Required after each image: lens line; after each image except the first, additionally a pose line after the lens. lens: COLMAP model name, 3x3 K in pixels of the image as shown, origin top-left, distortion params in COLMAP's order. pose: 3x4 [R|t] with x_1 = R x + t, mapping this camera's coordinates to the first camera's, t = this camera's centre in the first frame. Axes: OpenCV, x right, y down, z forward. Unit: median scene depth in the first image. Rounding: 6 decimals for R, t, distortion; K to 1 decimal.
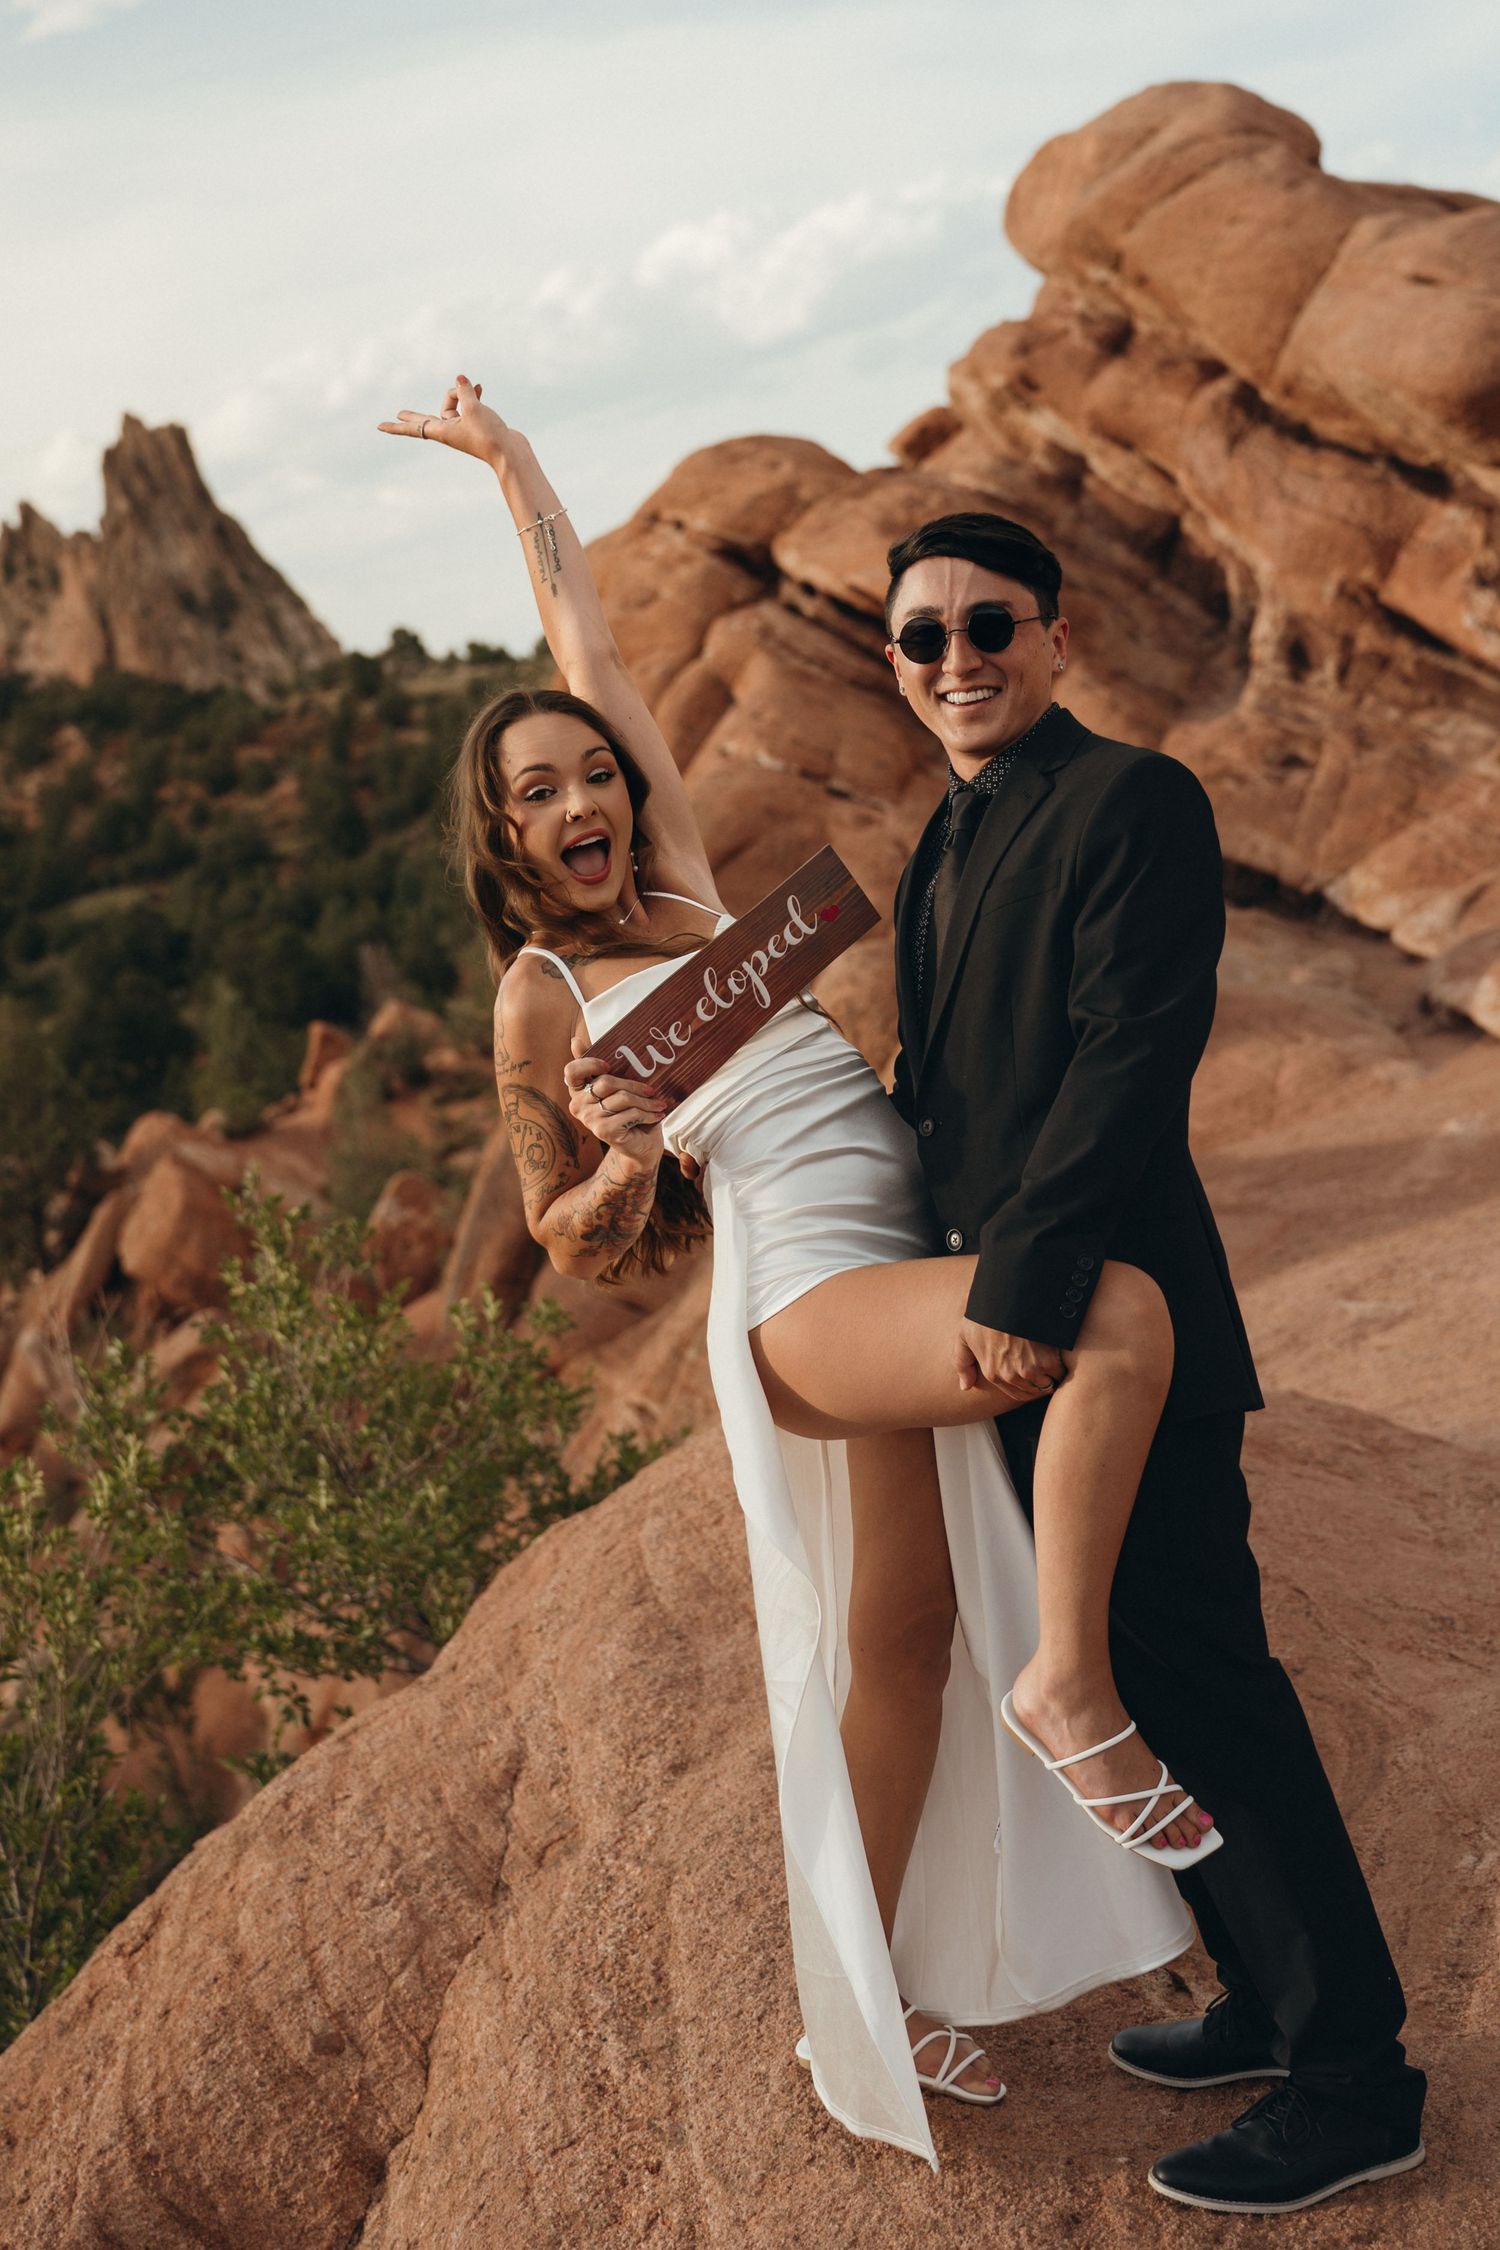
lens RADIAL K [[3918.4, 0, 778.9], [0, 3918.4, 909.1], [0, 0, 1]] dist [0.104115, 0.000000]
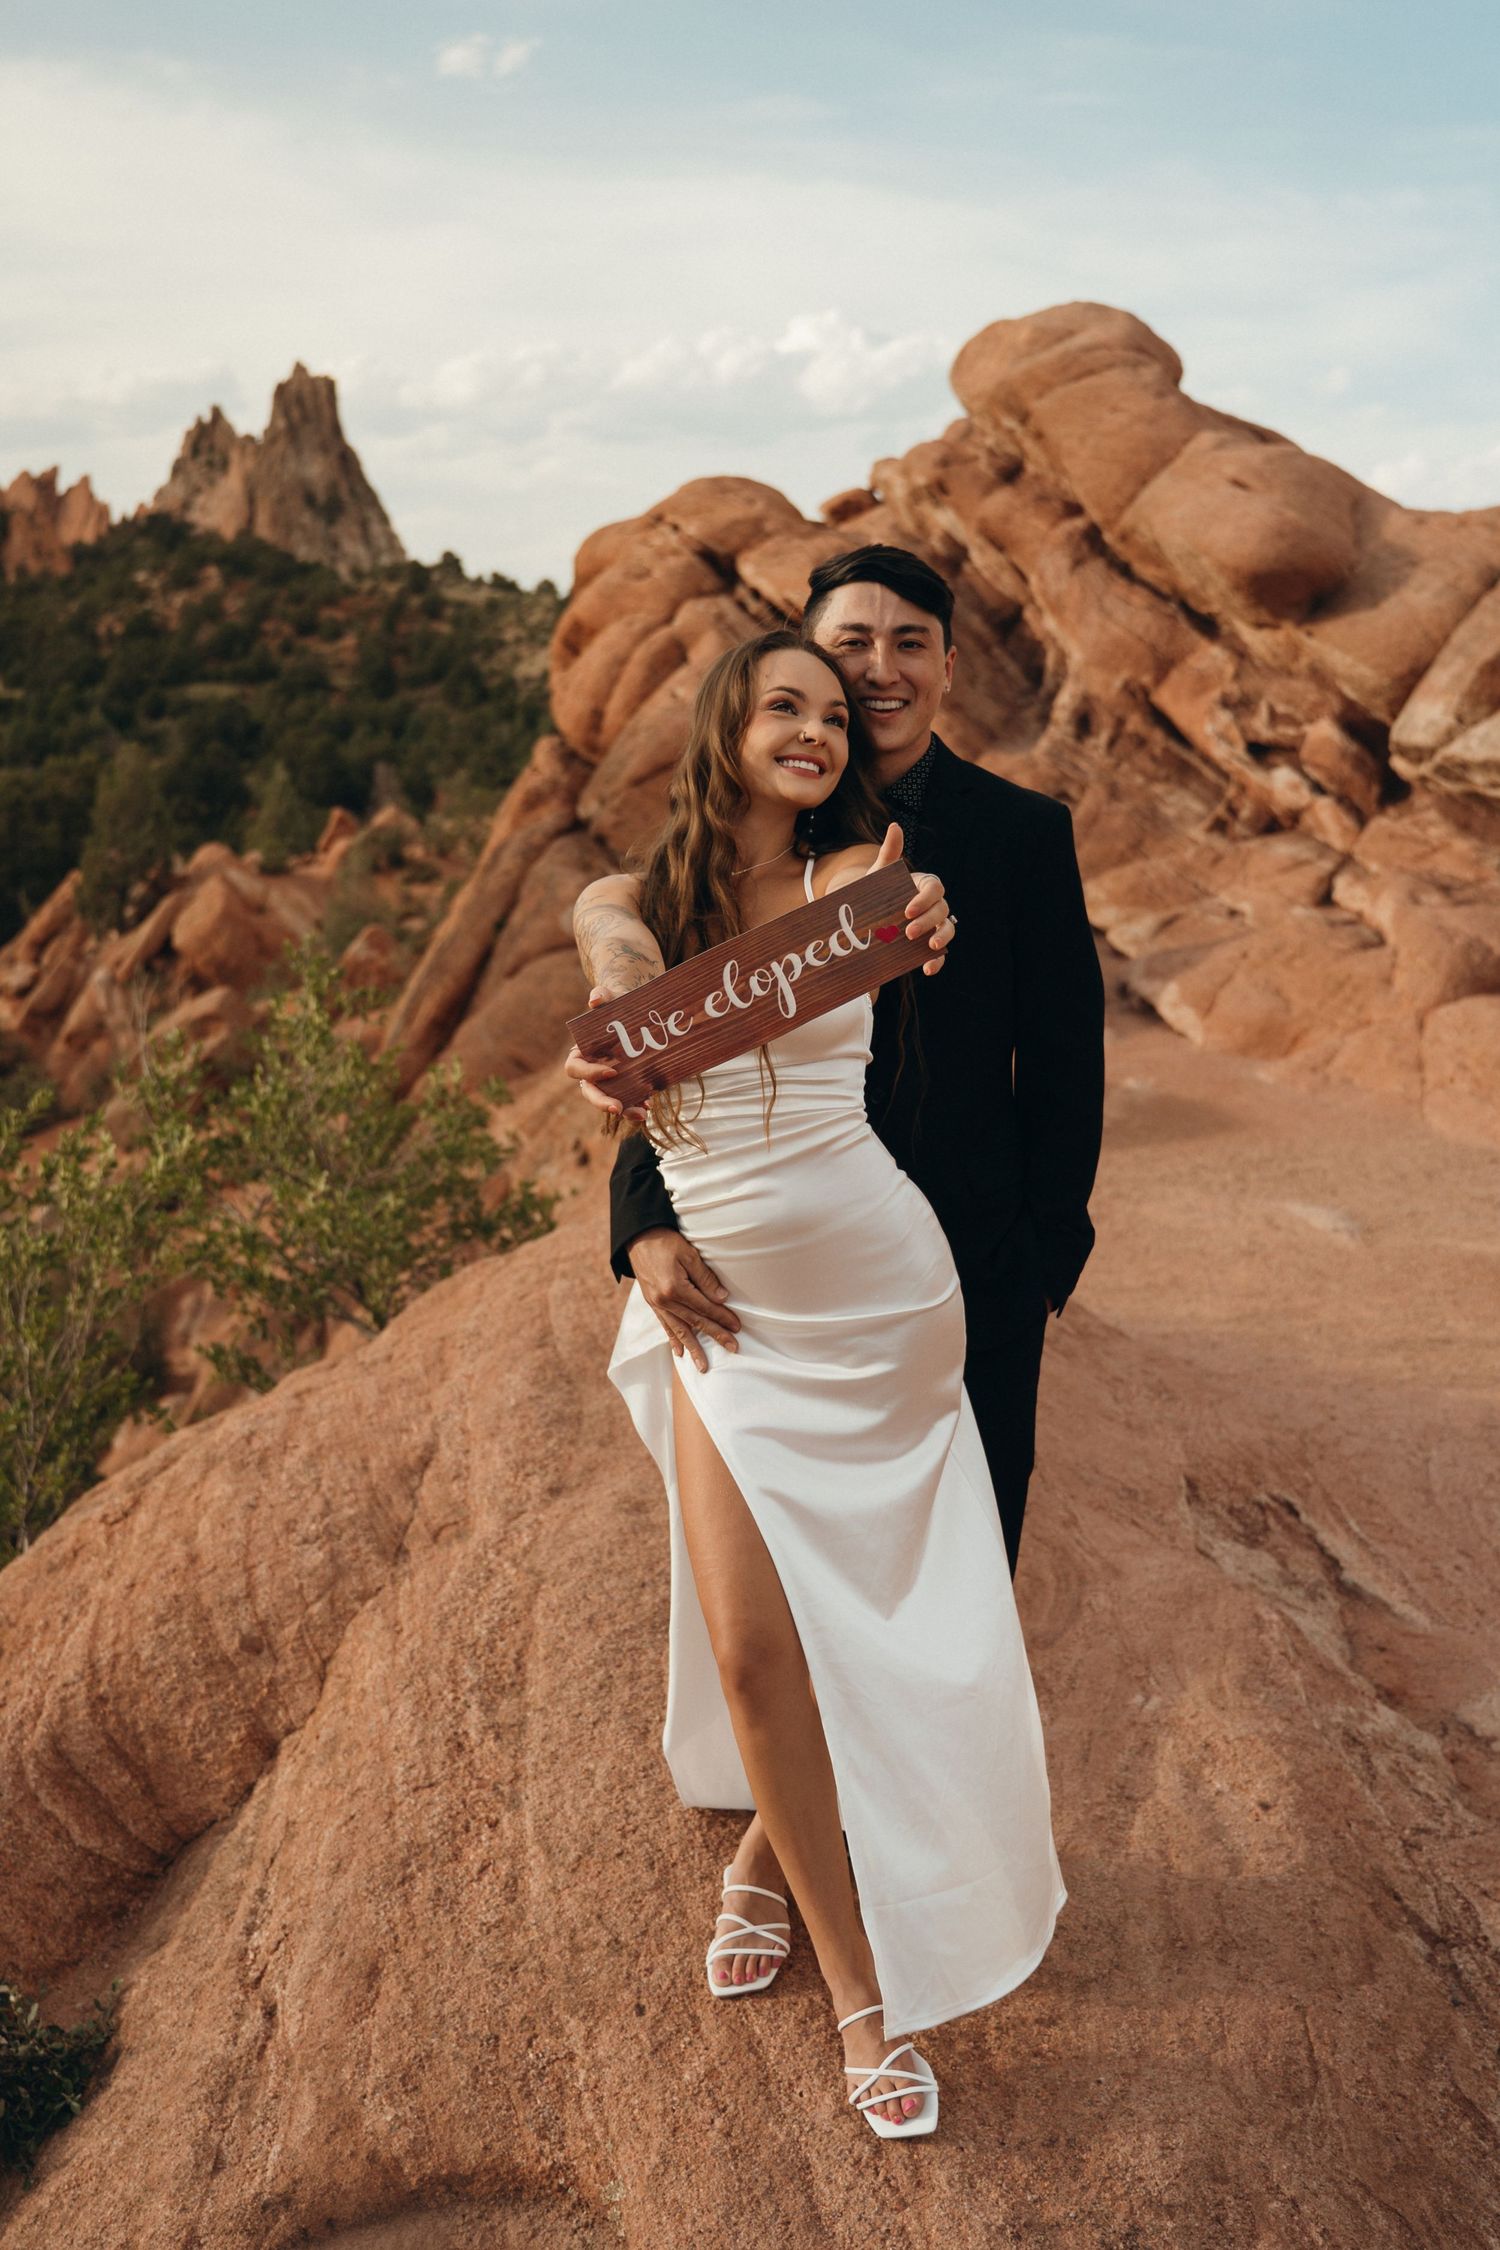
lens RADIAL K [[2666.4, 0, 696.7], [0, 2666.4, 1124.6], [0, 0, 1]] dist [-0.076635, 0.000000]
pose [[0.972719, 0.228178, 0.041861, -0.009562], [-0.231536, 0.966134, 0.113911, -0.001617], [-0.014451, -0.120496, 0.992609, 0.032578]]
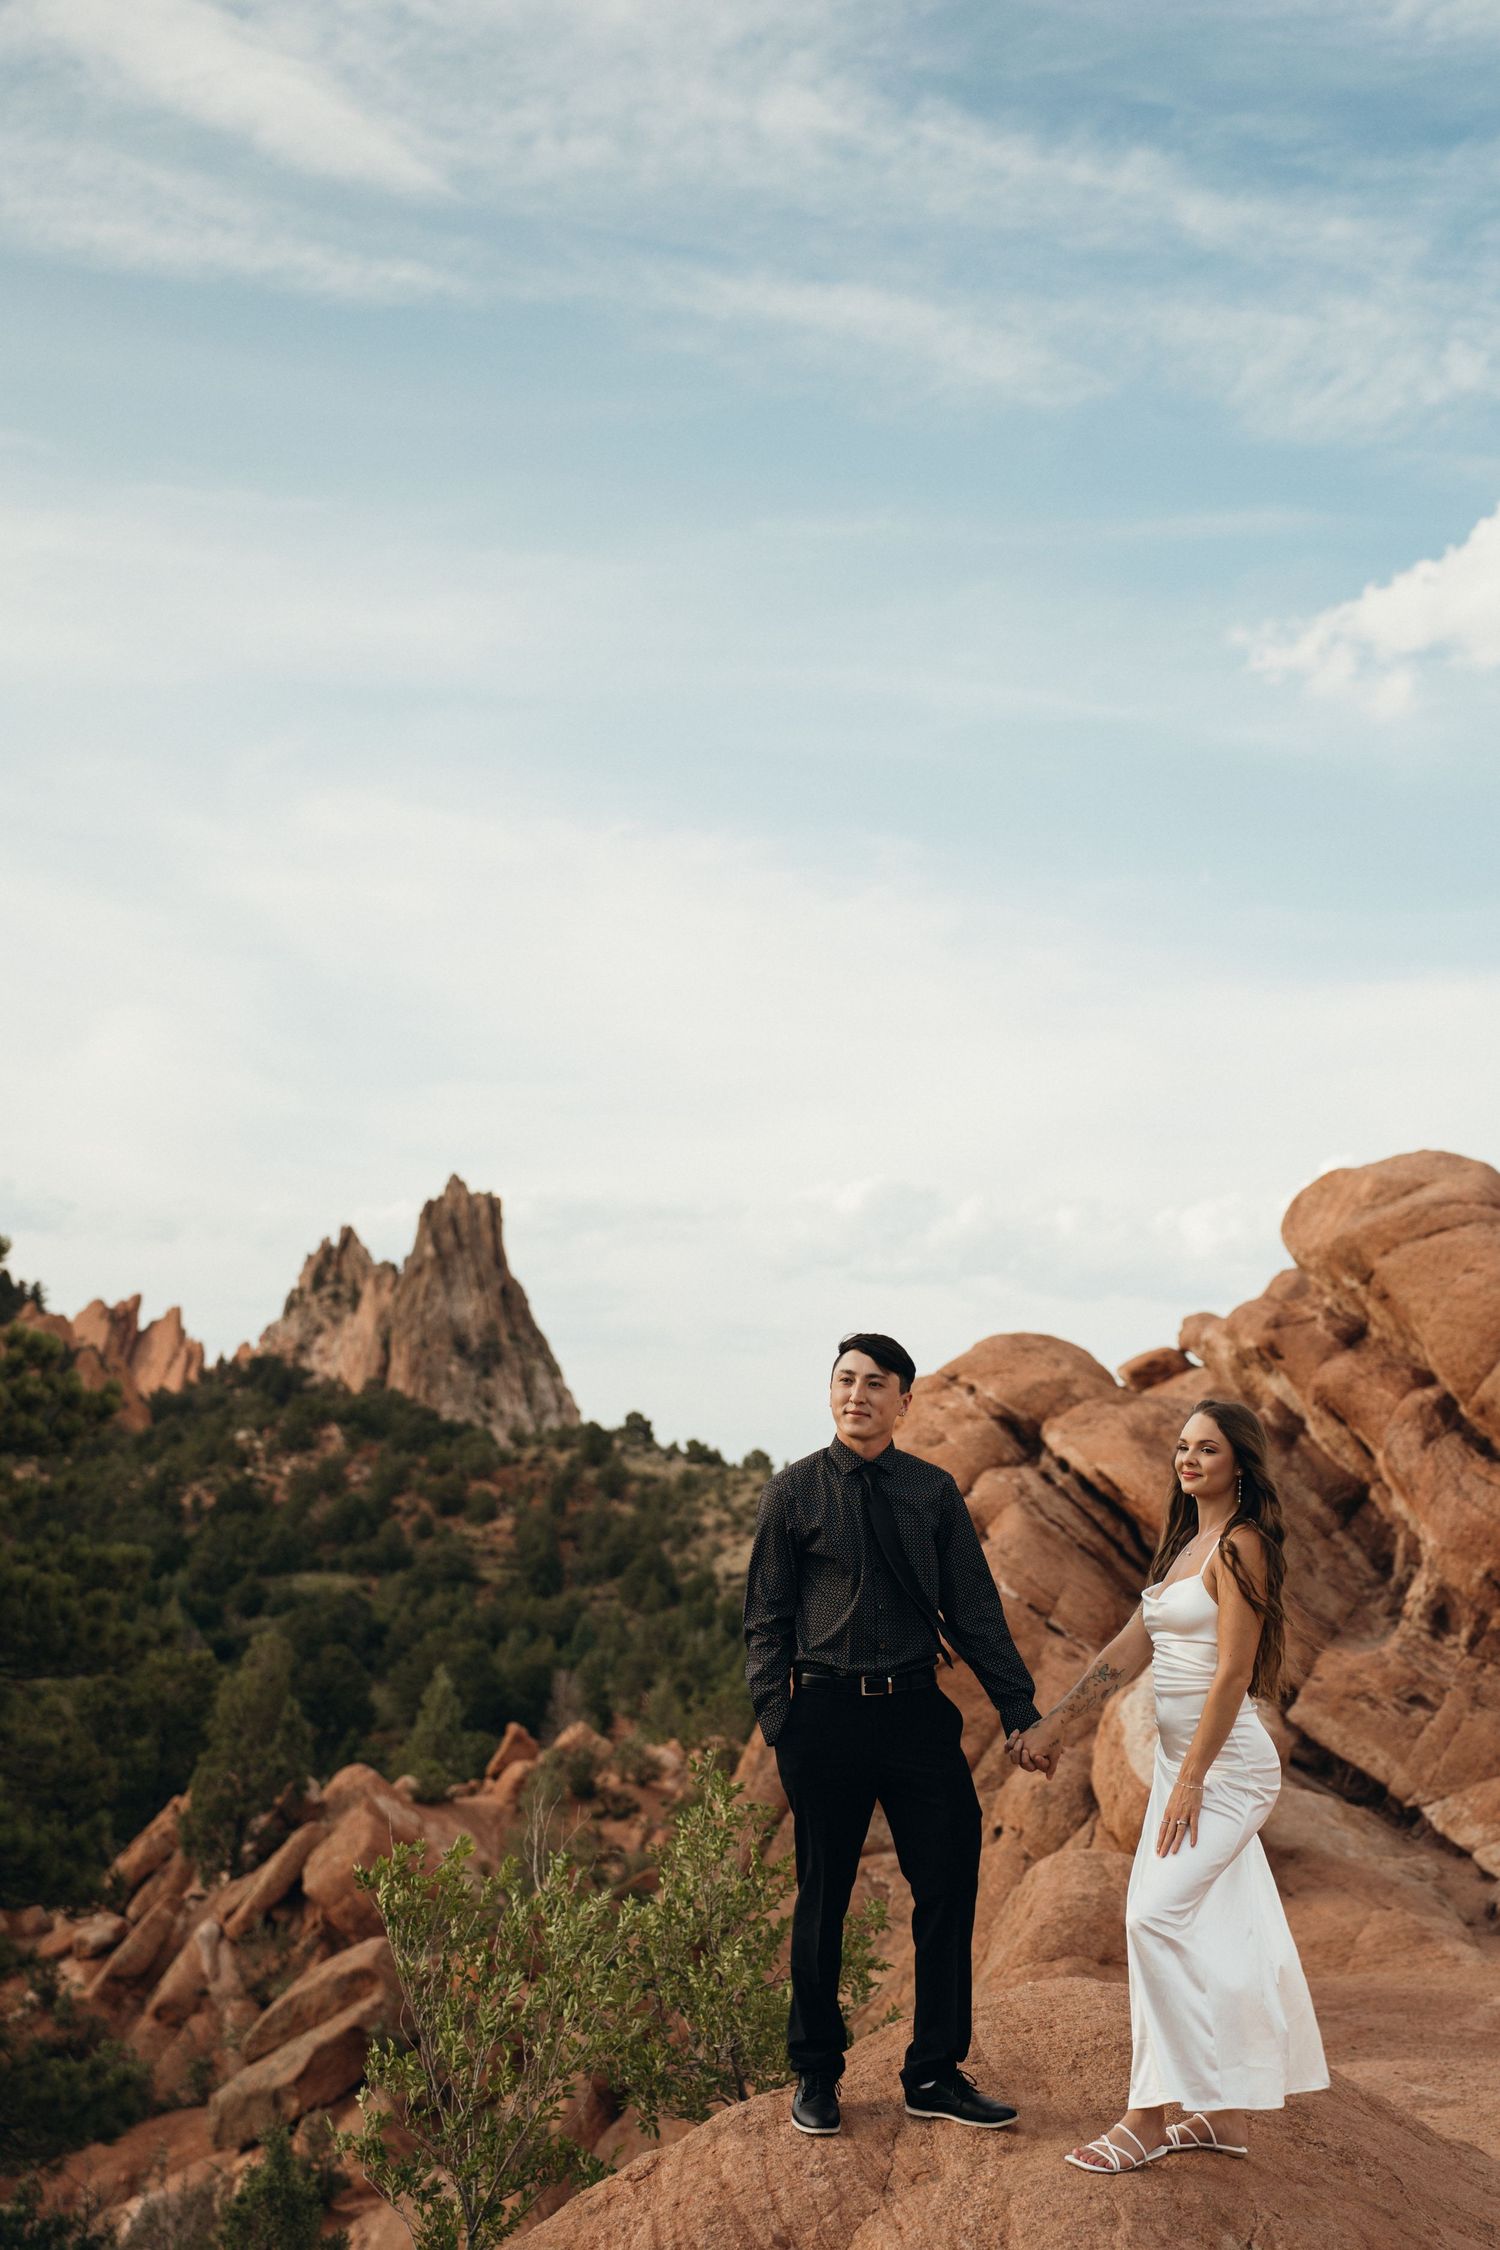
lens RADIAL K [[3454.7, 0, 847.9], [0, 3454.7, 1243.5], [0, 0, 1]] dist [0.212793, 0.000000]
pose [[0.966990, 0.250441, -0.046998, -0.024457], [-0.254561, 0.957659, -0.134493, 0.016113], [0.011326, 0.142018, 0.989799, -0.098545]]
